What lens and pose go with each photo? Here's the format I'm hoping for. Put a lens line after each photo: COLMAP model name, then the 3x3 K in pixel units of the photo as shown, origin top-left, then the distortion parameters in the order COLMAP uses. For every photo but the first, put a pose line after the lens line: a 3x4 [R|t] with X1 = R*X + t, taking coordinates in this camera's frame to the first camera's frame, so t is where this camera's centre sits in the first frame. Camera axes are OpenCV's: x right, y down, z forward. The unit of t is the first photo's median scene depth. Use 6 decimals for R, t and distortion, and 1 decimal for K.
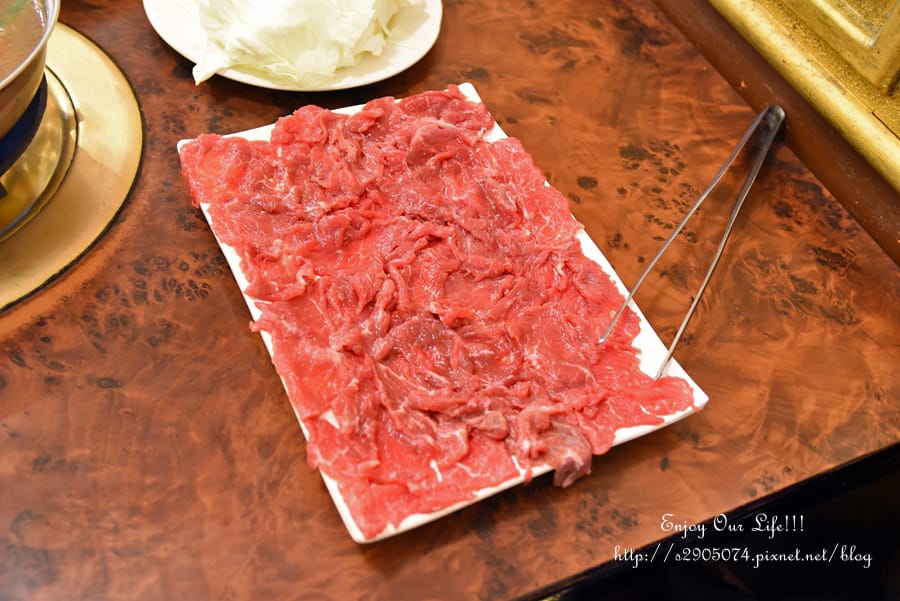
lens RADIAL K [[991.8, 0, 450.0], [0, 991.8, 300.5], [0, 0, 1]] dist [-0.057173, -0.007527]
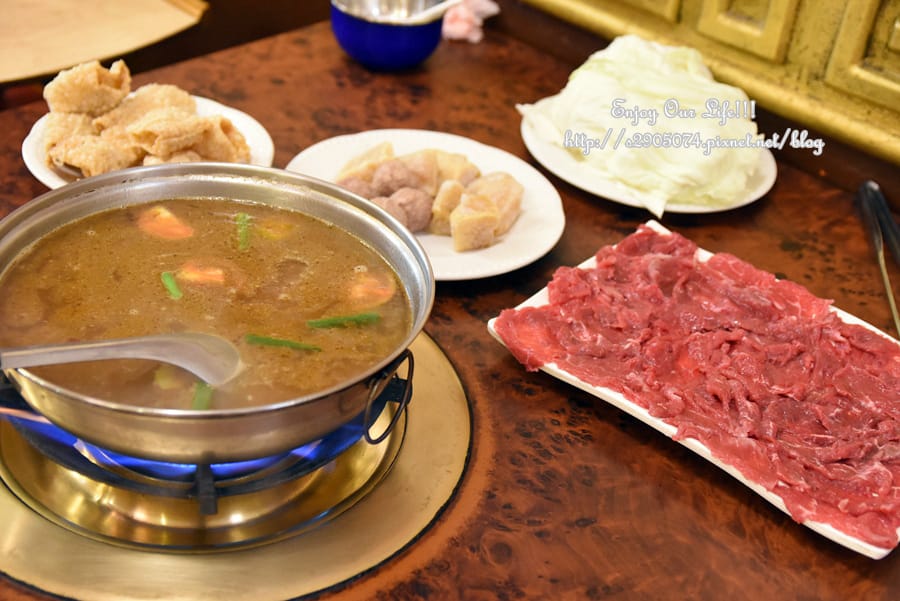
lens RADIAL K [[1355.5, 0, 450.0], [0, 1355.5, 300.5], [0, 0, 1]] dist [0.030772, 0.059717]
pose [[0.917075, -0.249627, 0.310902, -0.797729], [0.309417, 0.937355, -0.160081, 0.042534], [-0.251465, 0.243005, 0.936864, -0.397904]]
